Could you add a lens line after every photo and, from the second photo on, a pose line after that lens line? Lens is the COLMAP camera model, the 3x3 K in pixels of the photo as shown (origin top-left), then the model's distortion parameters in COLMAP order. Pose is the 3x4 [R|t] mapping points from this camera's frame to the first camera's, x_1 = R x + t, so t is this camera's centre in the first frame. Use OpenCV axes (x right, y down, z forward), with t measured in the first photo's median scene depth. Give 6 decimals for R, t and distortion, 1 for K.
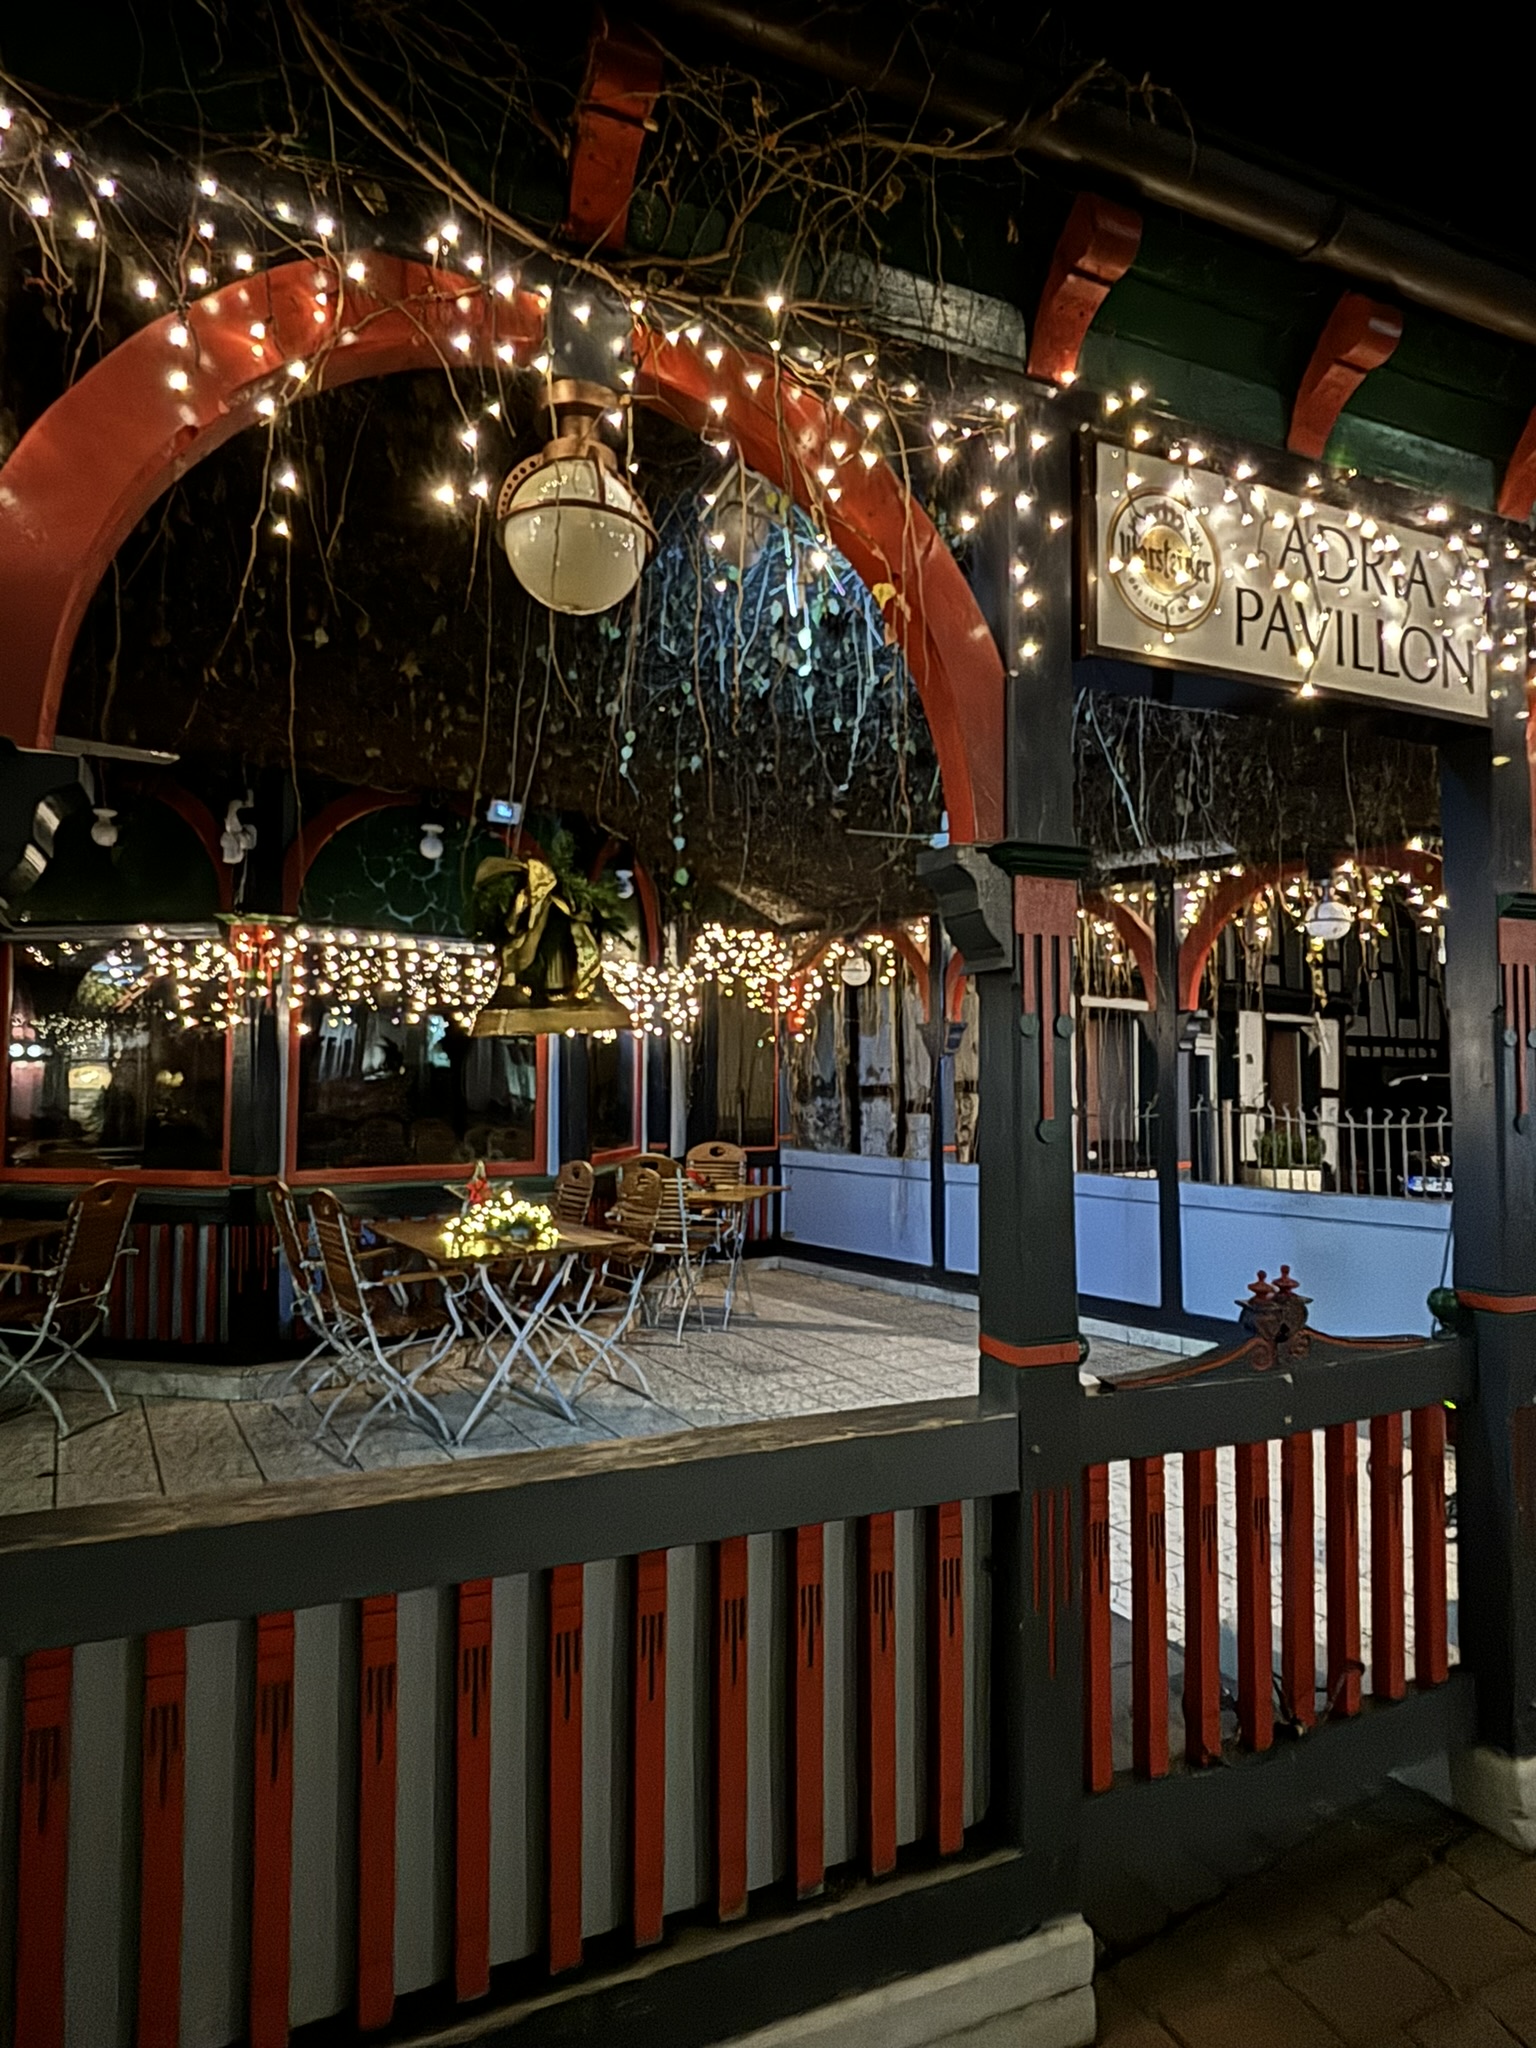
lens RADIAL K [[1176.2, 0, 768.0], [0, 1176.2, 1024.0], [0, 0, 1]] dist [0.068787, -0.089324]
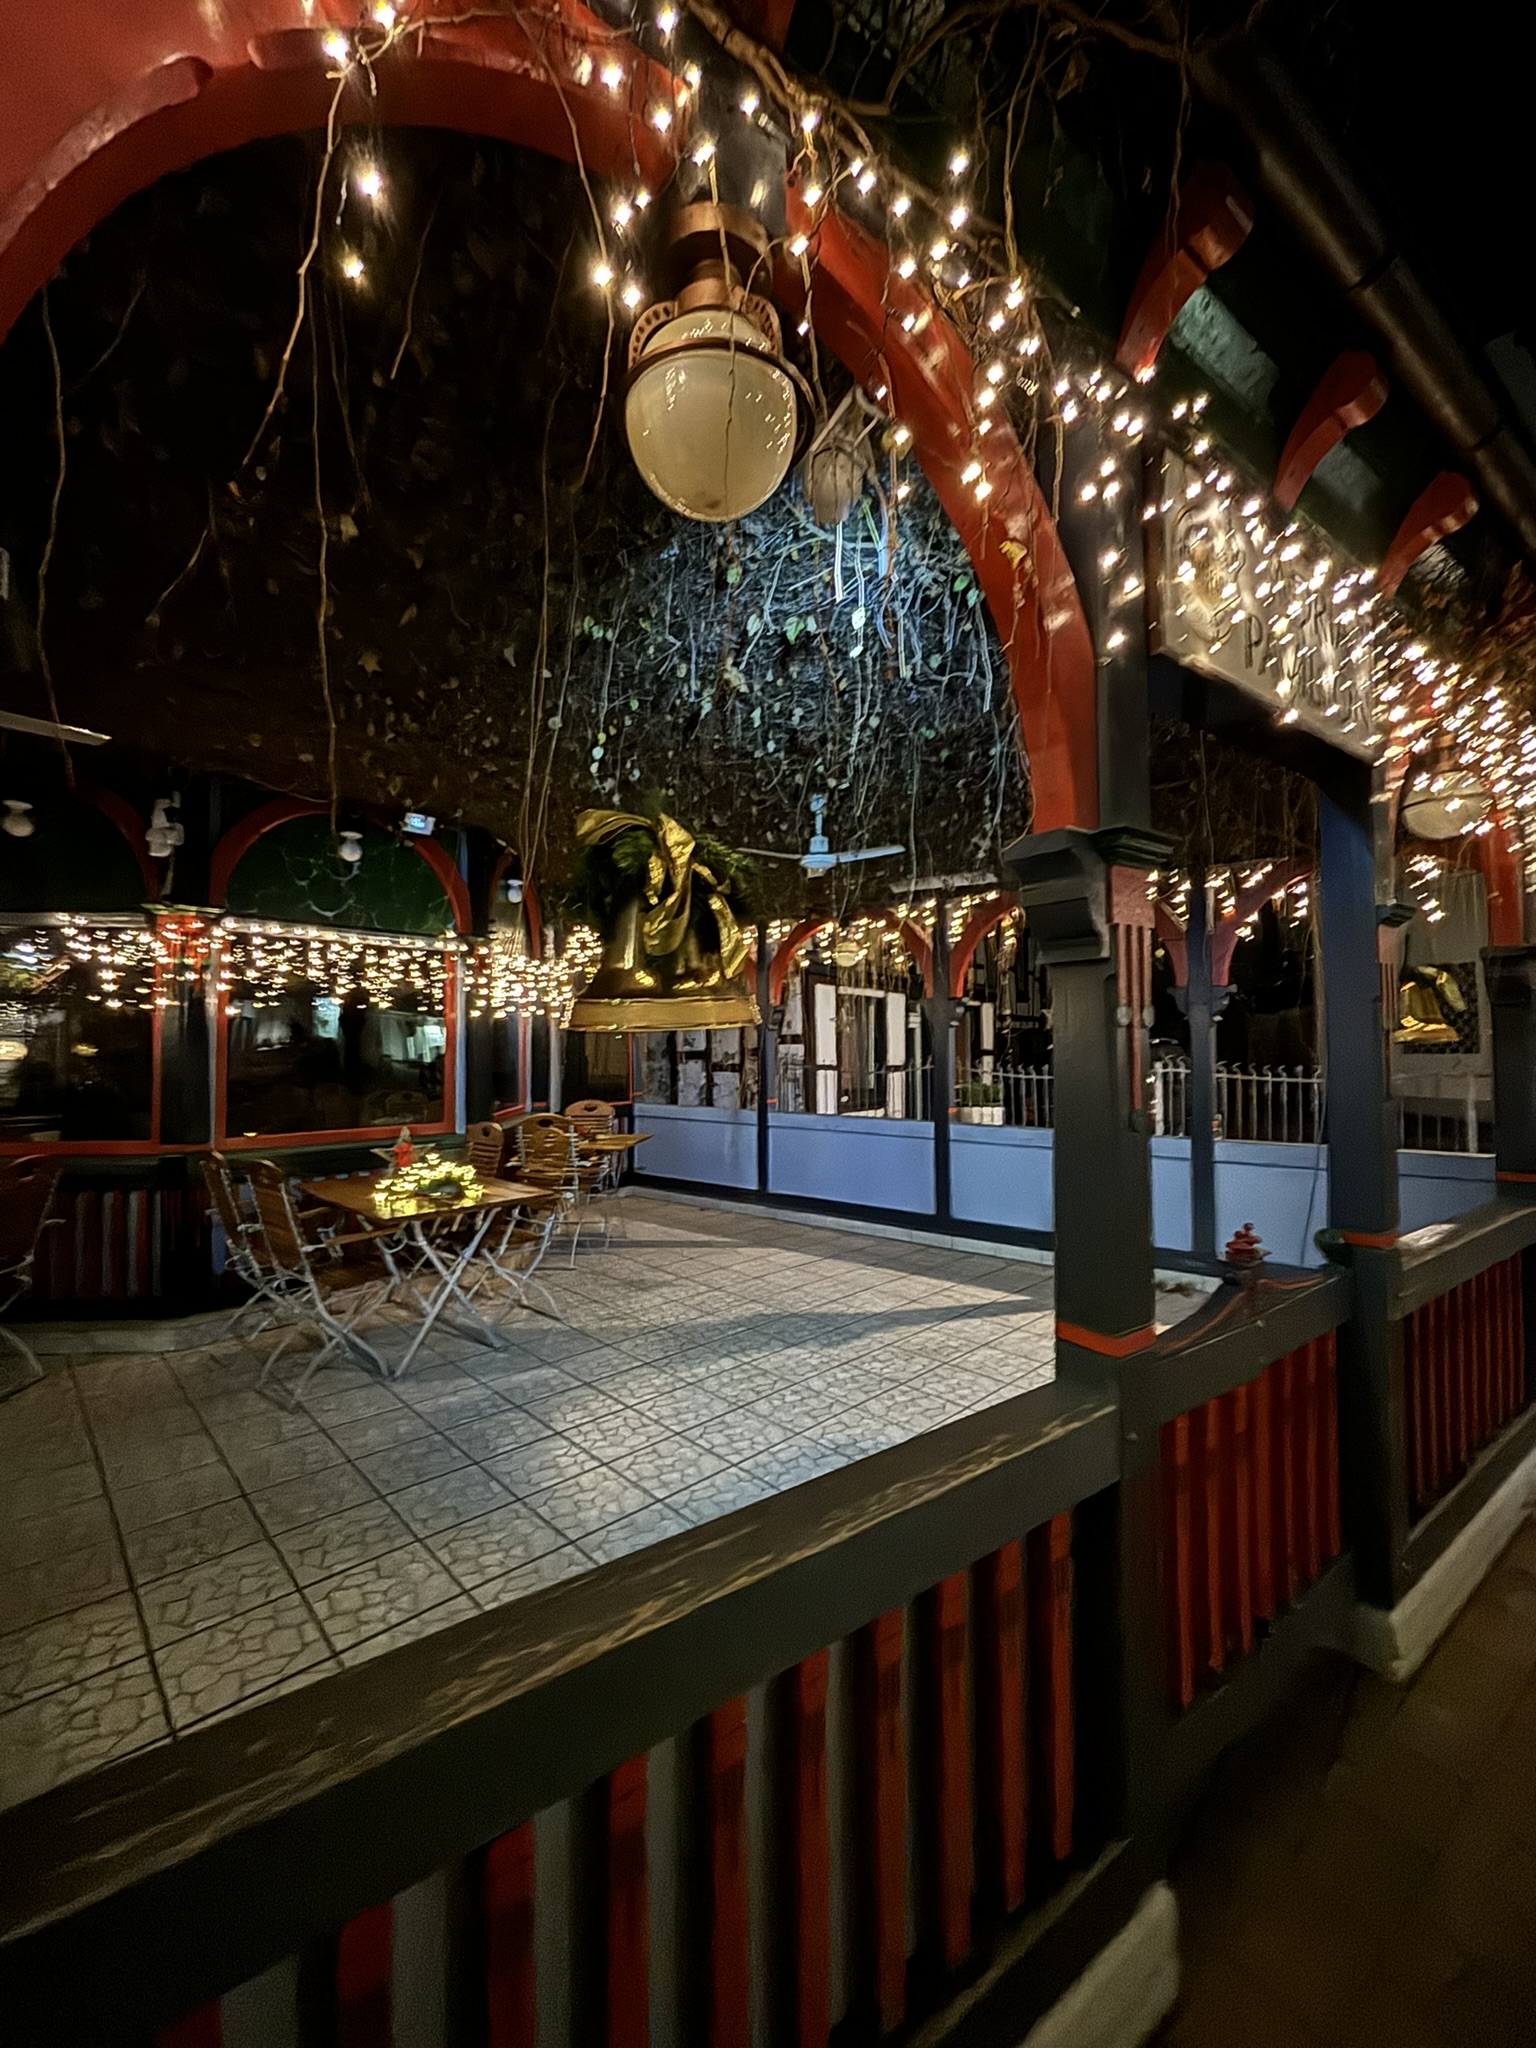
lens RADIAL K [[828.9, 0, 768.0], [0, 828.9, 1024.0], [0, 0, 1]] dist [-0.002433, 0.000148]
pose [[0.974046, -0.002236, 0.226341, -0.079344], [-0.003101, 0.999726, 0.023222, -0.002936], [-0.226331, -0.023321, 0.973771, 0.135368]]
